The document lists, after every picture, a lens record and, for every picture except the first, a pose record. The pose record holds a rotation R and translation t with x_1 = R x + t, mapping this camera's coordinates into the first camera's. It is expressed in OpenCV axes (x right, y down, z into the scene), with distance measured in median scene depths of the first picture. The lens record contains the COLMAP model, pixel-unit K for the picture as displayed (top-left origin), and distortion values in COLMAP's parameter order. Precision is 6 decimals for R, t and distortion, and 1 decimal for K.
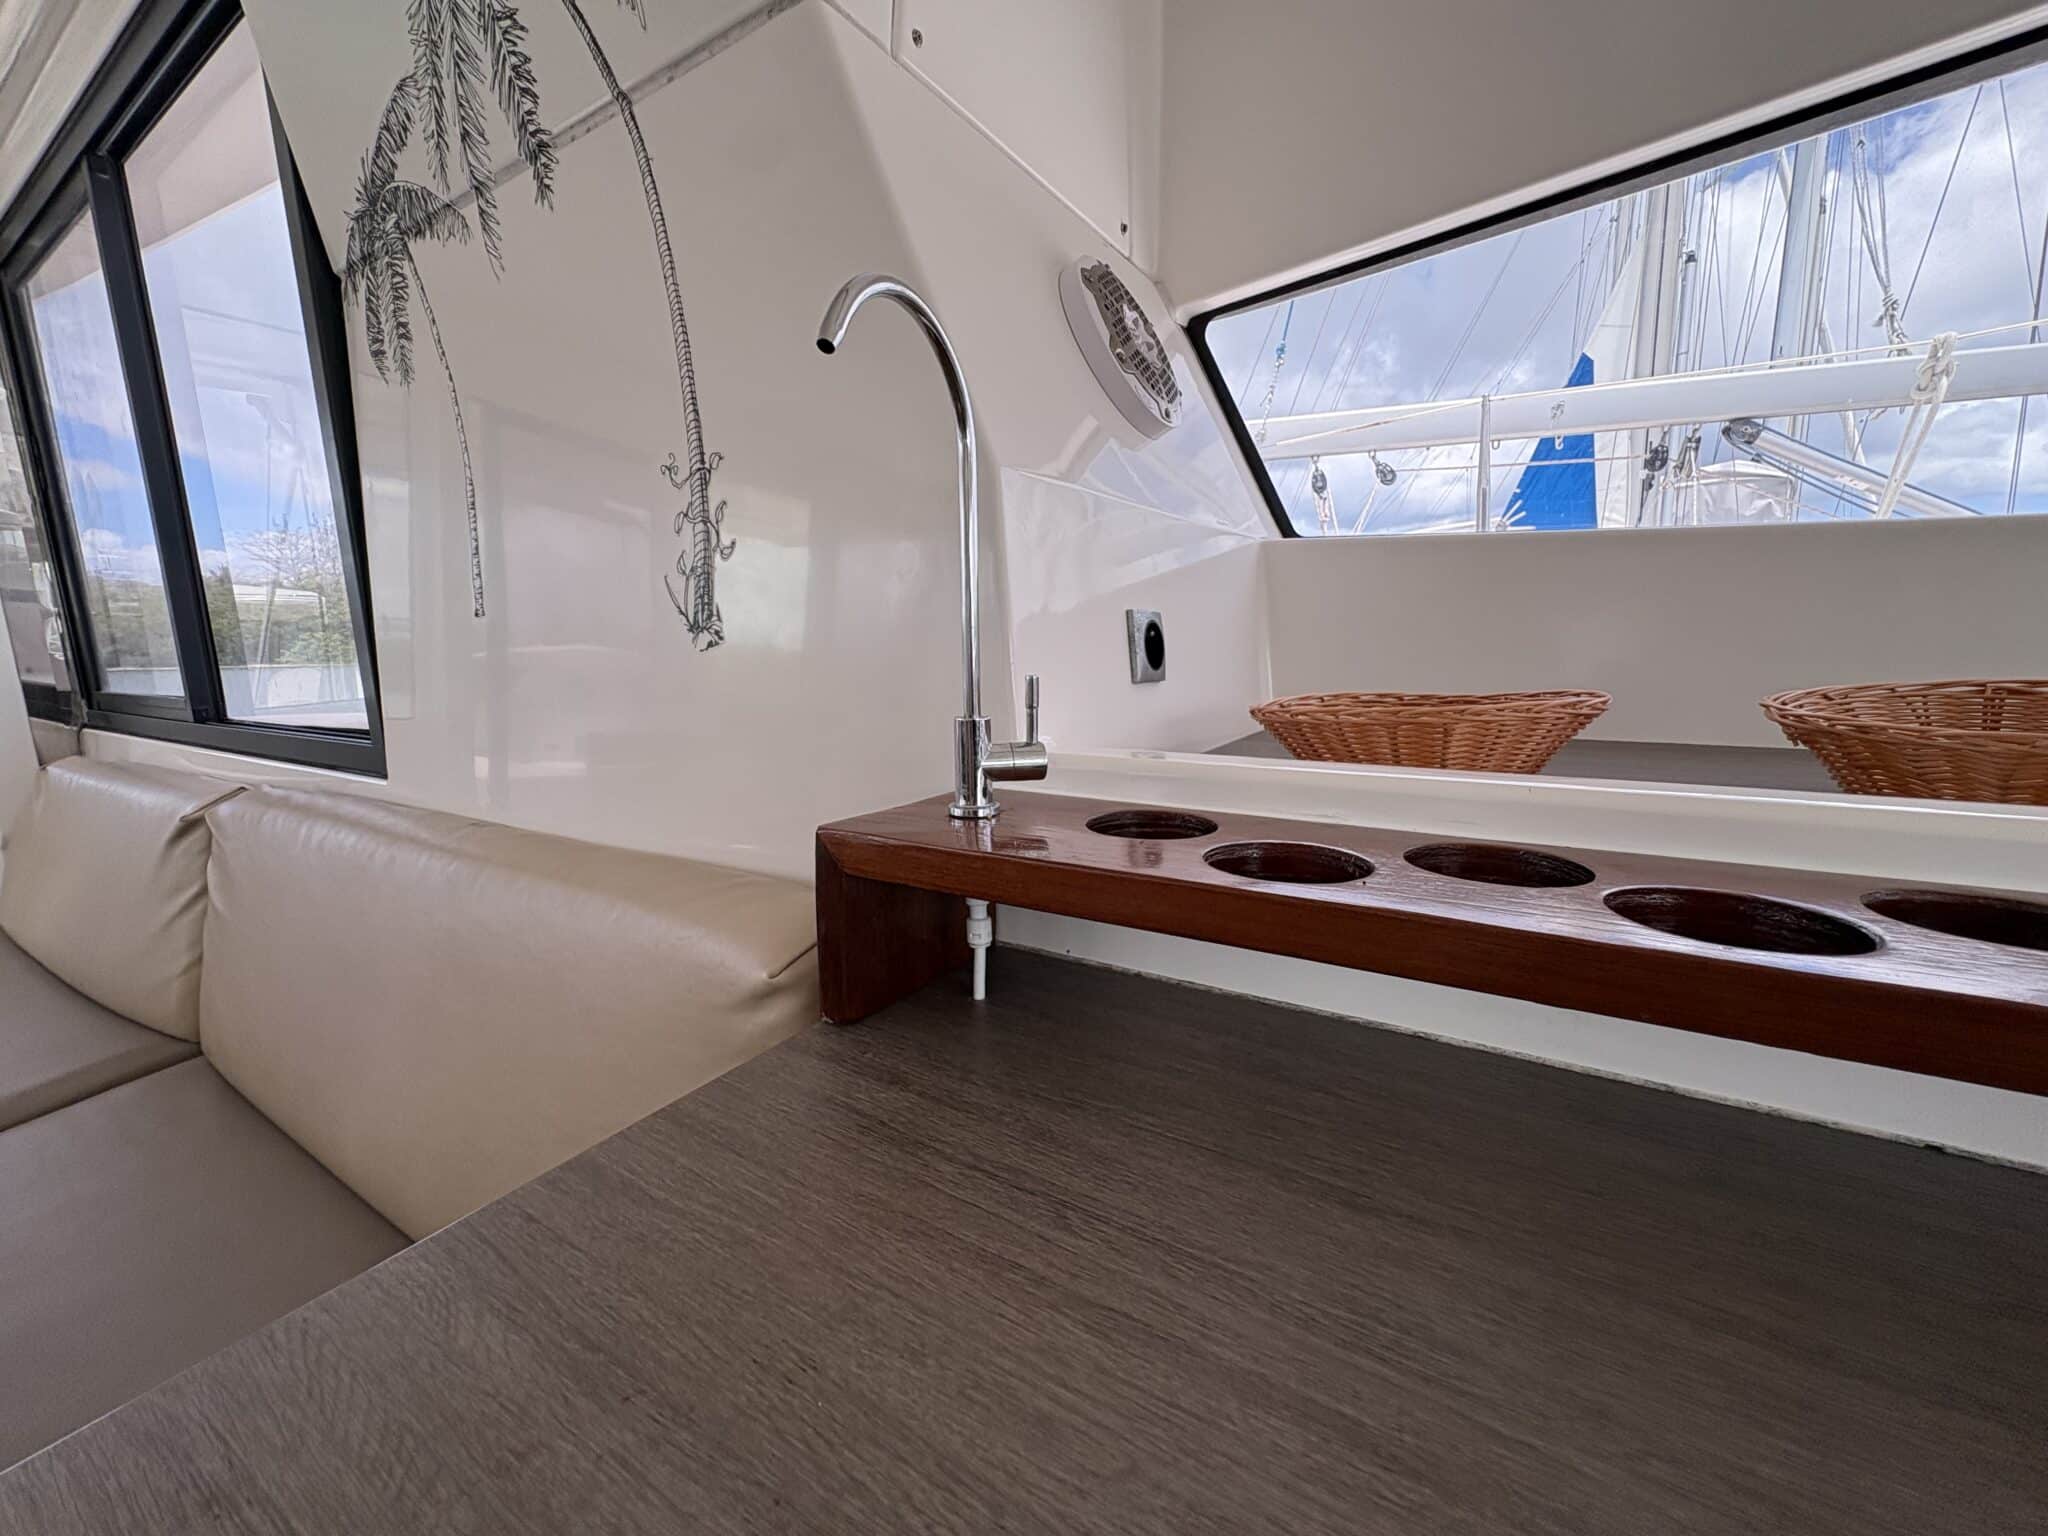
lens RADIAL K [[818.3, 0, 1022.2], [0, 818.3, 770.0], [0, 0, 1]] dist [0.002068, 0.000399]
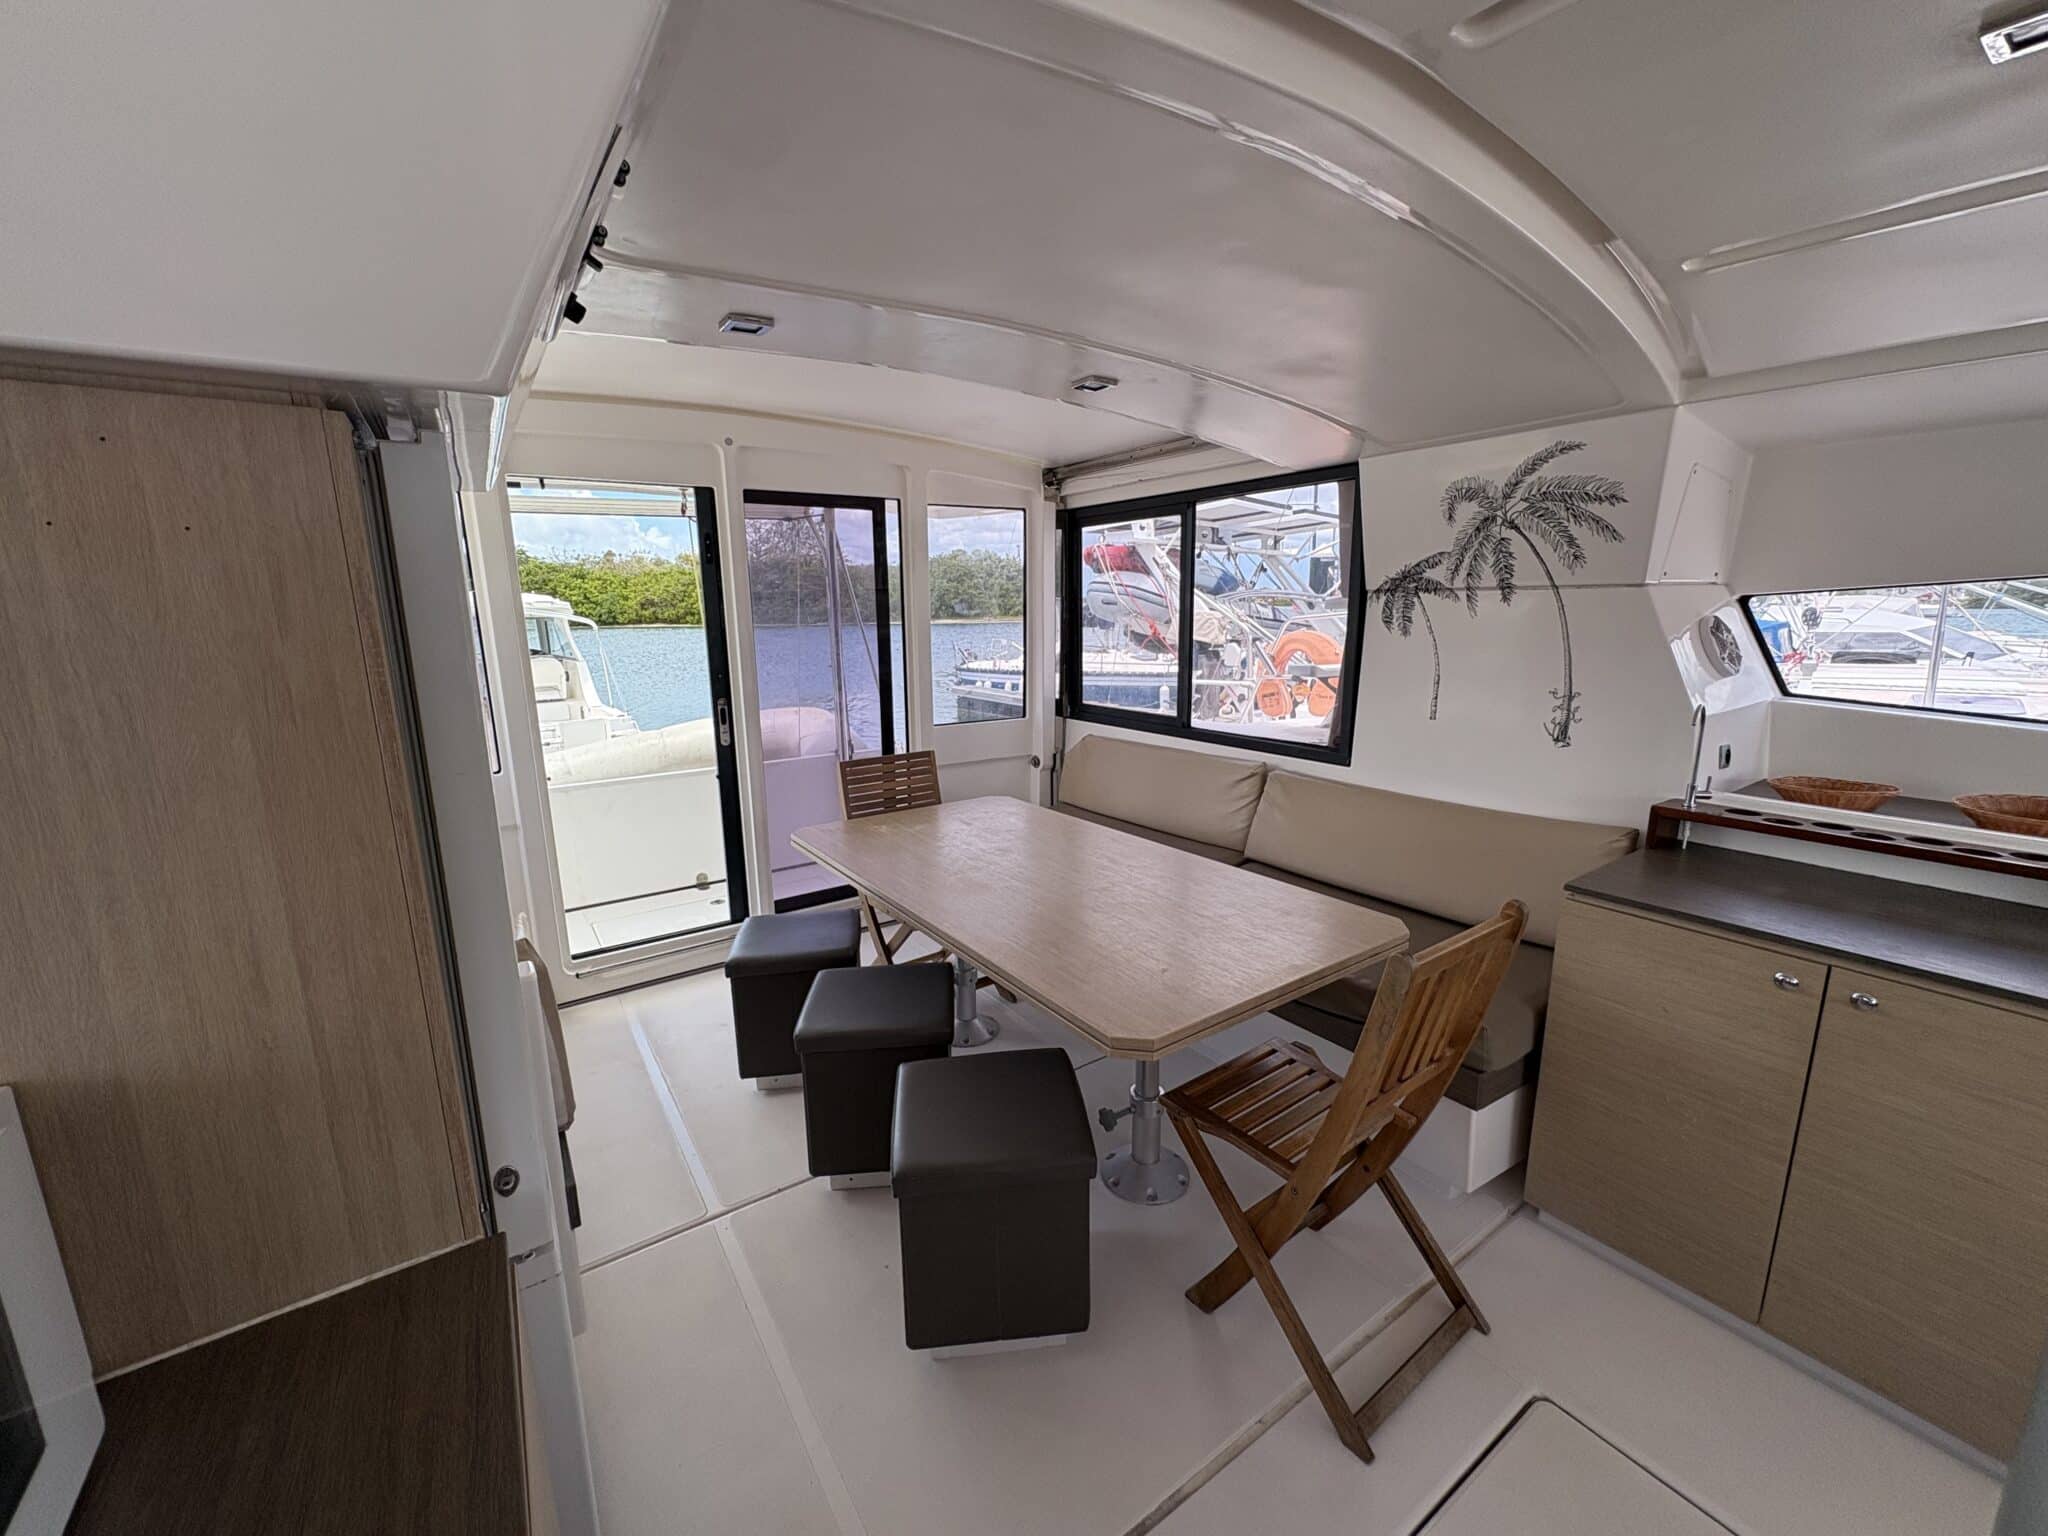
lens RADIAL K [[818.3, 0, 1025.5], [0, 818.3, 771.6], [0, 0, 1]] dist [0.002068, 0.000399]
pose [[0.920162, 0.084997, -0.382200, -1.108675], [-0.066720, 0.995915, 0.060849, -0.104378], [0.385810, -0.030491, 0.922074, -2.931997]]
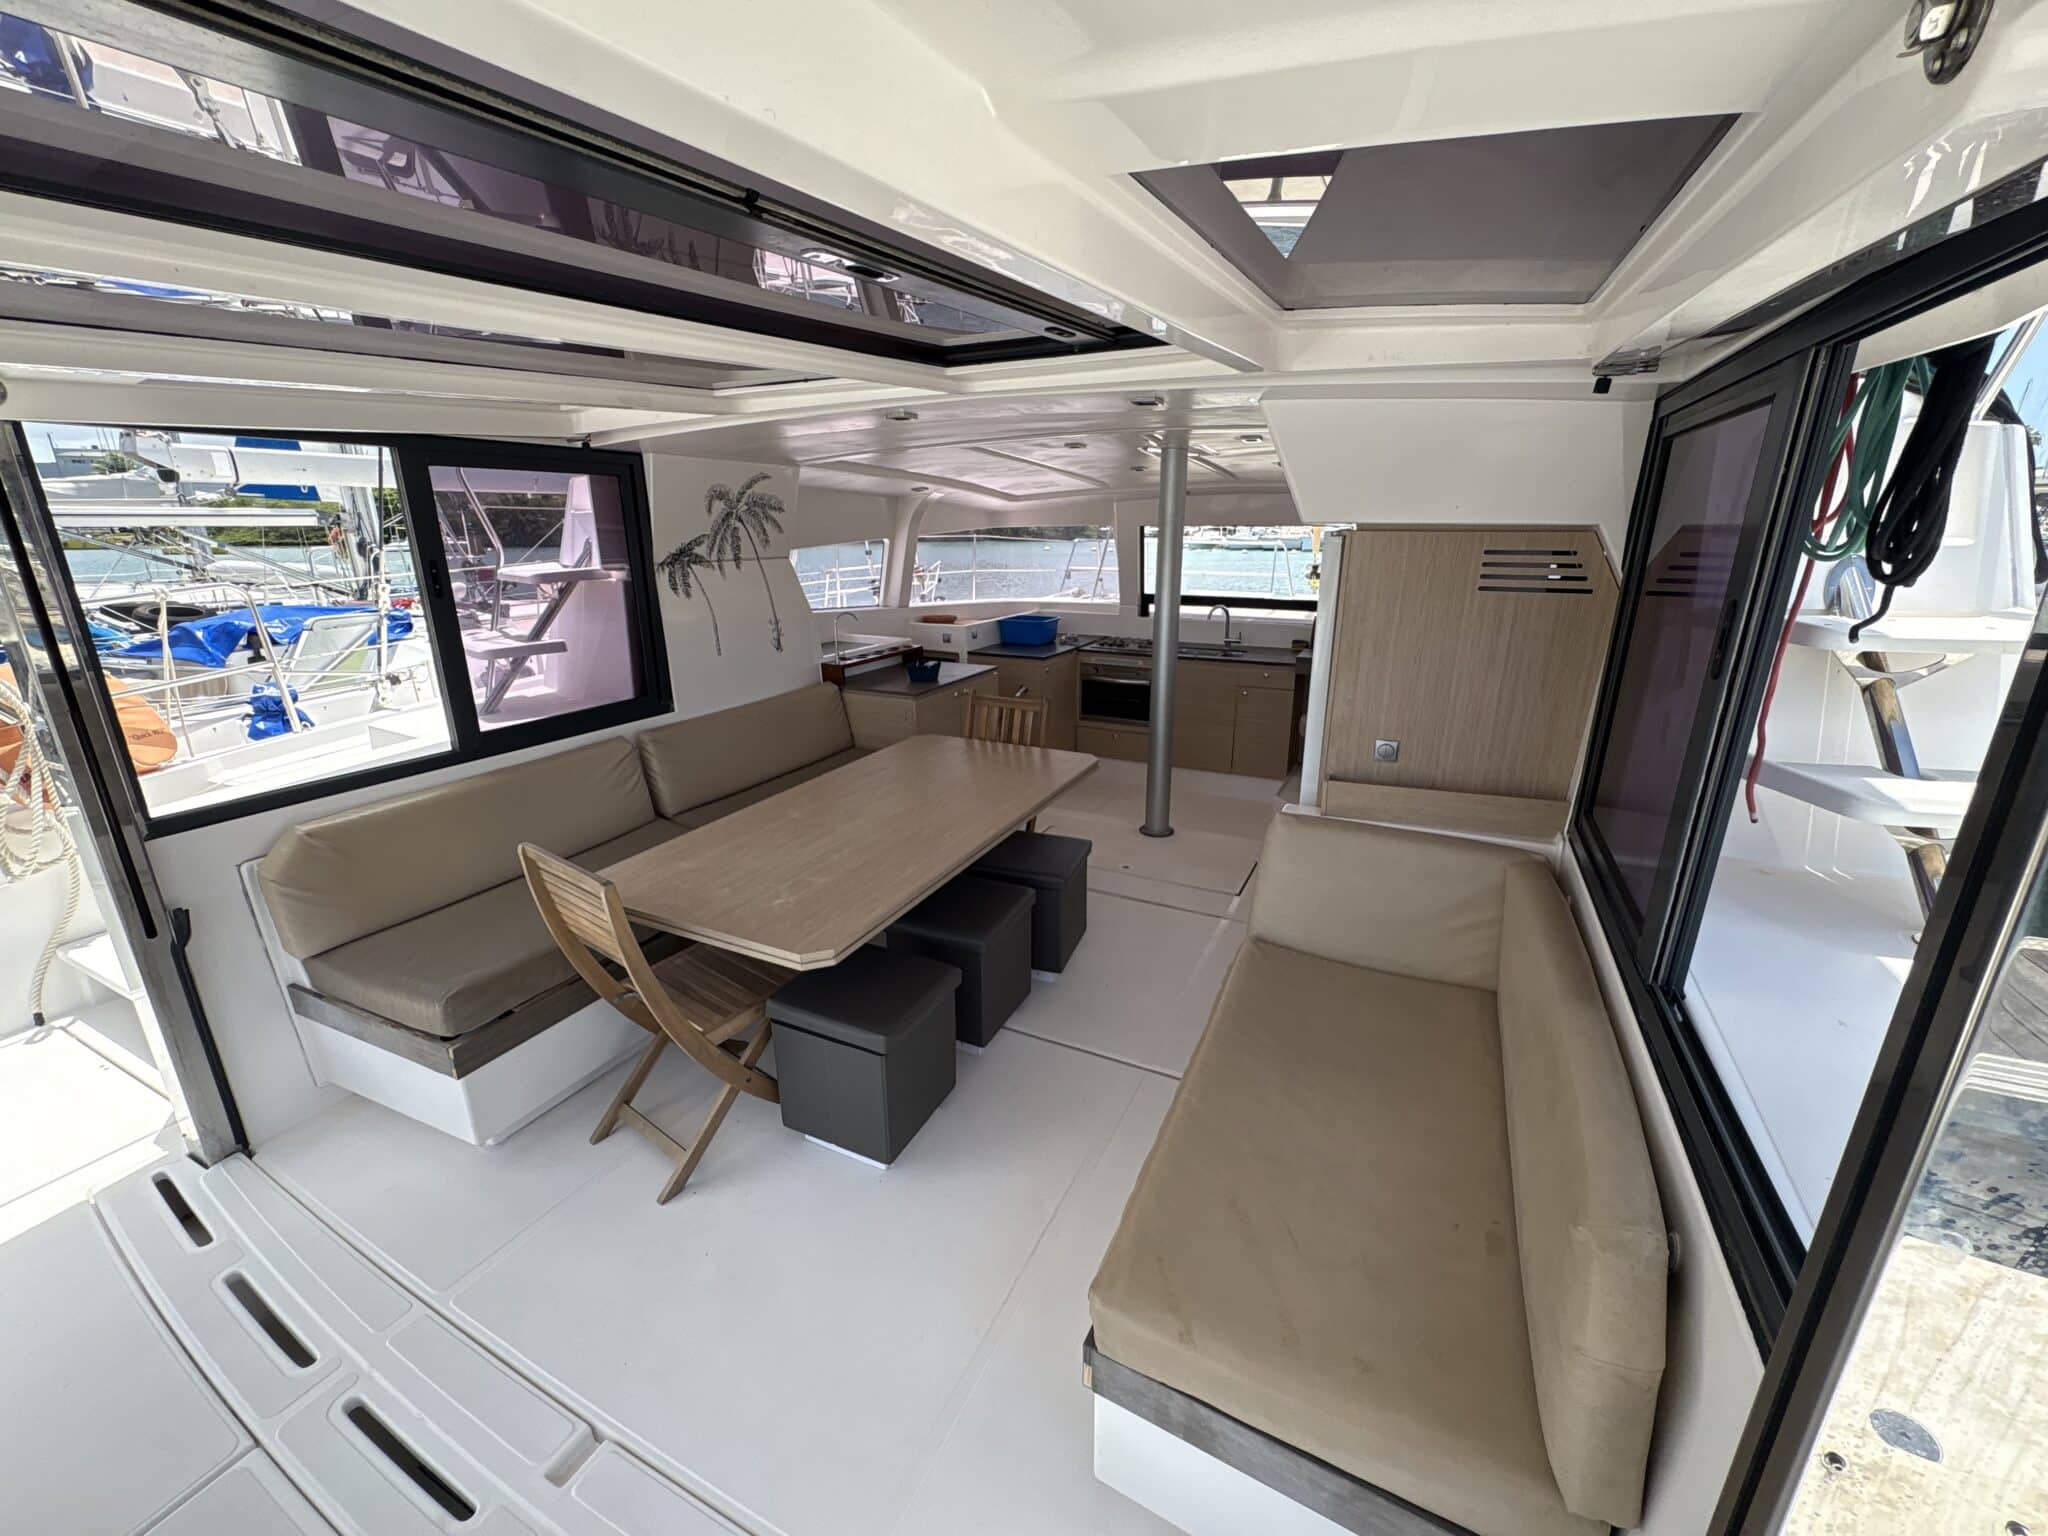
lens RADIAL K [[818.3, 0, 1025.3], [0, 818.3, 768.7], [0, 0, 1]] dist [0.002068, 0.000399]
pose [[-0.101298, -0.266362, 0.958535, -6.283619], [0.163163, 0.945997, 0.280121, -0.702404], [-0.981385, 0.184773, -0.052367, -0.245018]]
